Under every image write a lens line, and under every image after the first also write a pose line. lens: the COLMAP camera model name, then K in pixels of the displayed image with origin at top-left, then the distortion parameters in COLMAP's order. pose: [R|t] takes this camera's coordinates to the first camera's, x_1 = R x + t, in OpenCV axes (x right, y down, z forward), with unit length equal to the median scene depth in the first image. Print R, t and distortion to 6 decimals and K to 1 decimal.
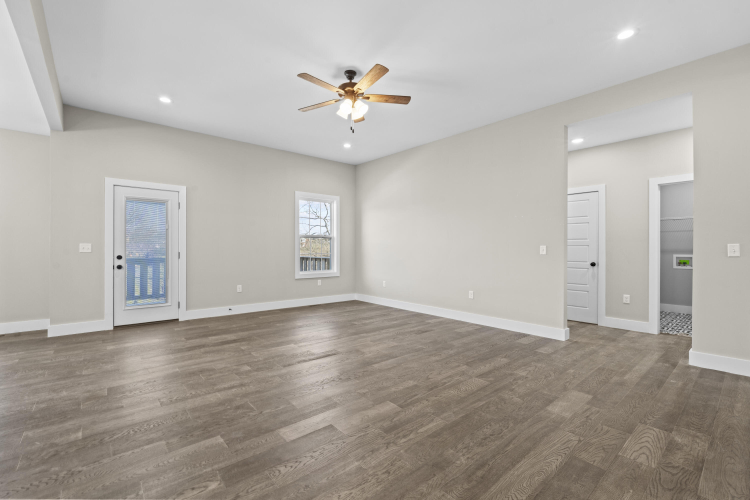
lens RADIAL K [[327.5, 0, 375.0], [0, 327.5, 250.0], [0, 0, 1]] dist [-0.002573, -0.000443]
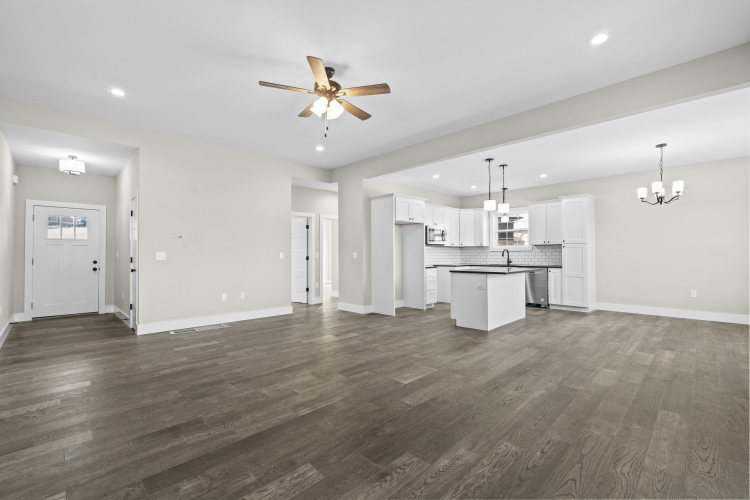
lens RADIAL K [[327.5, 0, 375.0], [0, 327.5, 250.0], [0, 0, 1]] dist [-0.002573, -0.000443]
pose [[-0.997792, -0.002552, -0.066361, -0.155769], [-0.001637, 0.999903, -0.013842, -0.005727], [0.066390, -0.013703, -0.997700, 2.062307]]
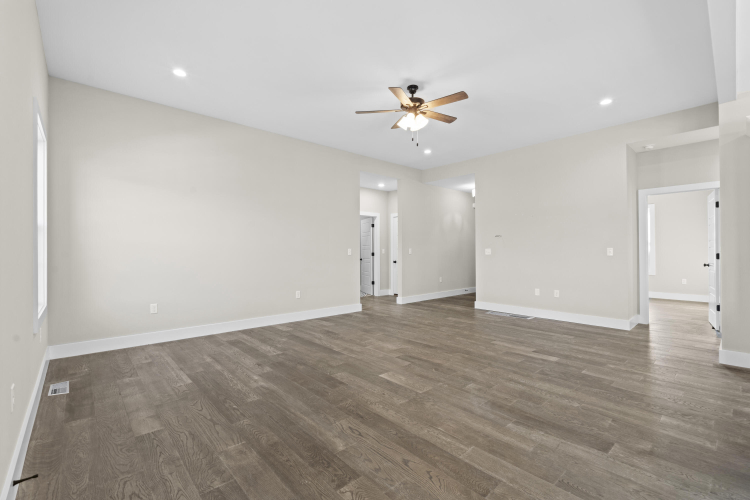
lens RADIAL K [[327.5, 0, 375.0], [0, 327.5, 250.0], [0, 0, 1]] dist [-0.002573, -0.000443]
pose [[-0.023359, 0.000299, 0.999727, -1.212629], [0.003208, 0.999995, -0.000224, -0.010347], [-0.999722, 0.003201, -0.023360, 1.216540]]
